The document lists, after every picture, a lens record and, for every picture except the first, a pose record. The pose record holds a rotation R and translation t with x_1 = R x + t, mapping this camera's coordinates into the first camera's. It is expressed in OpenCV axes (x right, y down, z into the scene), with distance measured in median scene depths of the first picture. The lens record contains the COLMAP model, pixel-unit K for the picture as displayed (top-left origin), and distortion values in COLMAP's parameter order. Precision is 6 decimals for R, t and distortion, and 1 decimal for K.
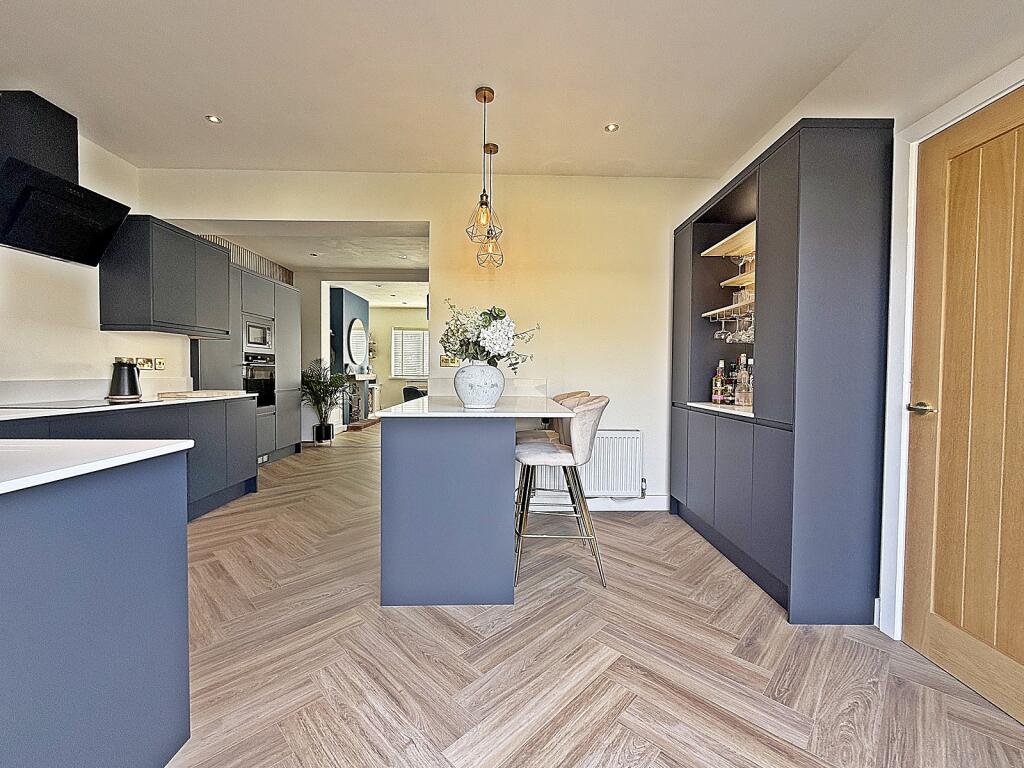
lens RADIAL K [[425.9, 0, 512.0], [0, 425.9, 384.0], [0, 0, 1]] dist [0.000691, -0.000043]
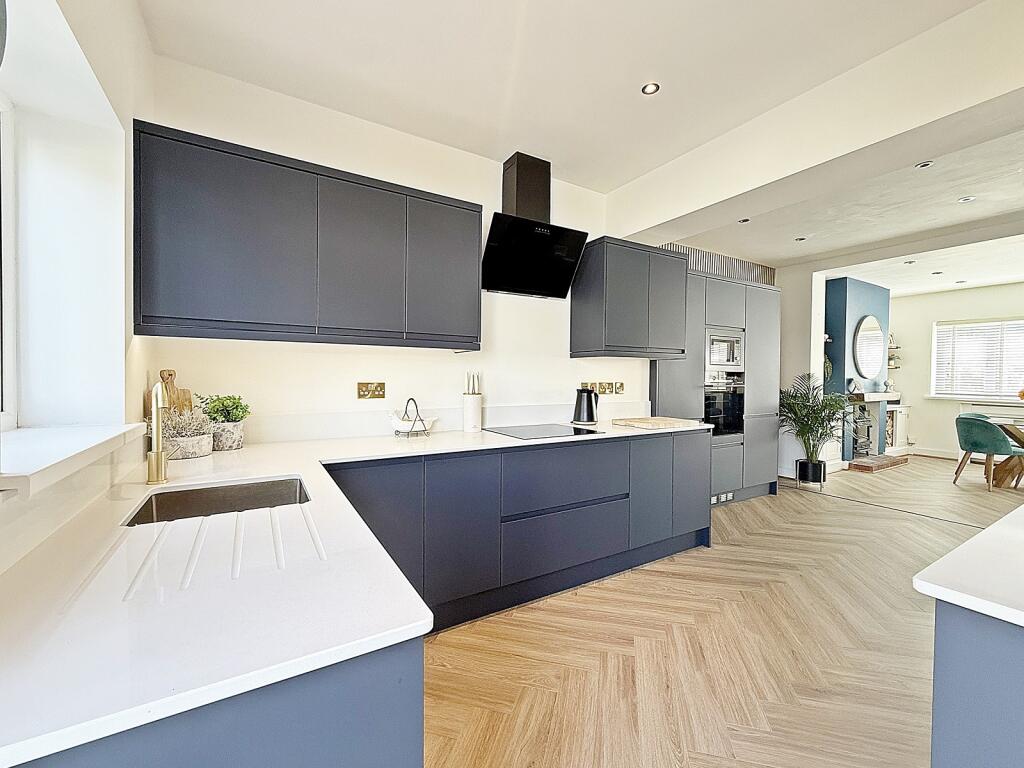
lens RADIAL K [[425.9, 0, 512.0], [0, 425.9, 384.0], [0, 0, 1]] dist [0.000691, -0.000043]
pose [[0.501685, 0.010458, -0.864987, -0.119544], [-0.027899, 0.999602, -0.004095, -0.051896], [0.864600, 0.026187, 0.501777, 0.340416]]
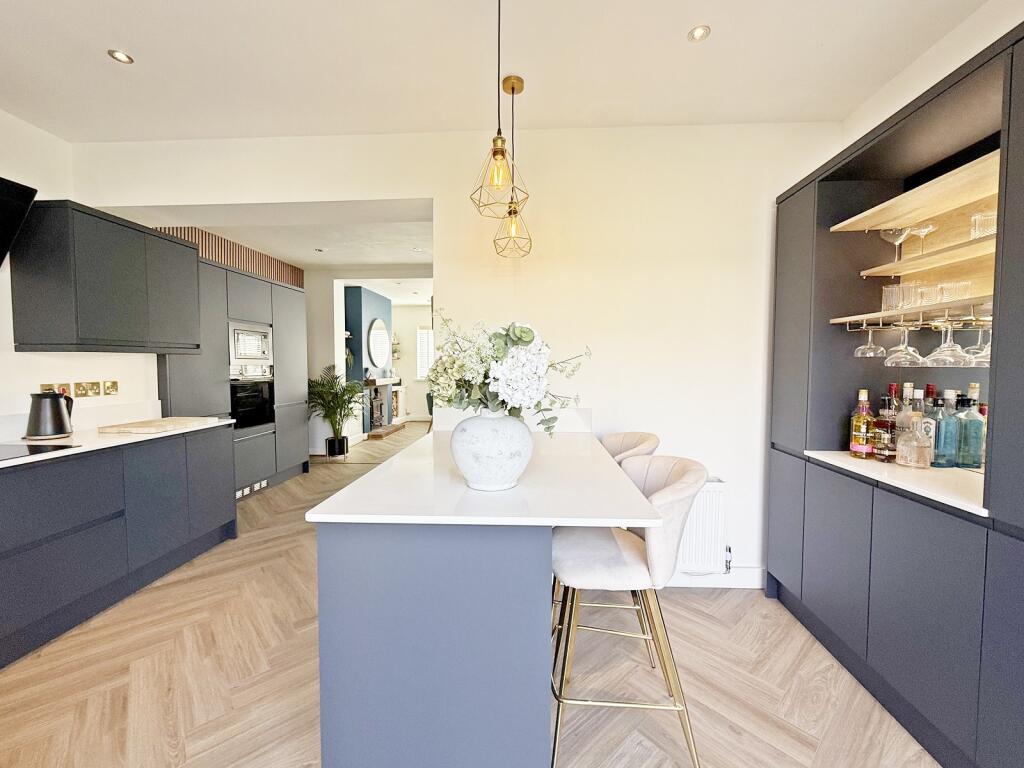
lens RADIAL K [[419.5, 0, 513.8], [0, 419.5, 384.2], [0, 0, 1]] dist [-0.000709, 0.000280]
pose [[0.997429, -0.004385, -0.071531, -0.001005], [0.005713, 0.999815, 0.018378, -0.074112], [0.071437, -0.018739, 0.997269, 0.295430]]
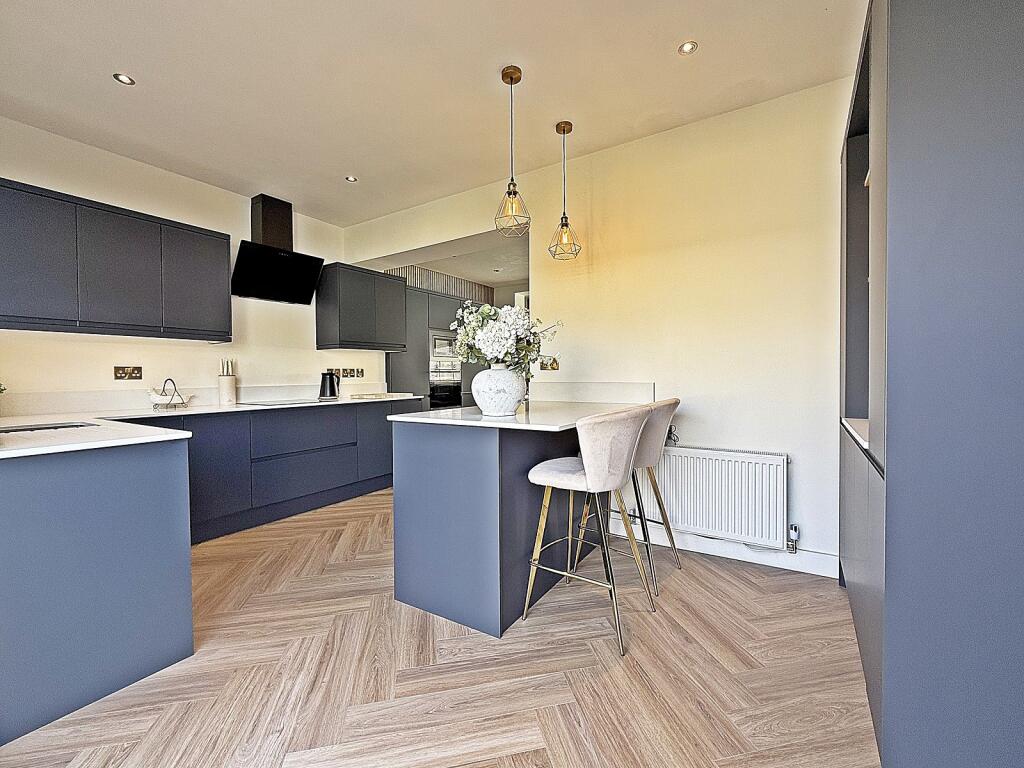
lens RADIAL K [[429.7, 0, 511.9], [0, 429.7, 382.4], [0, 0, 1]] dist [-0.001210, 0.000025]
pose [[0.835027, -0.005729, -0.550180, 0.340601], [0.000045, 0.999947, -0.010344, -0.003674], [0.550210, 0.008612, 0.834982, 0.174074]]
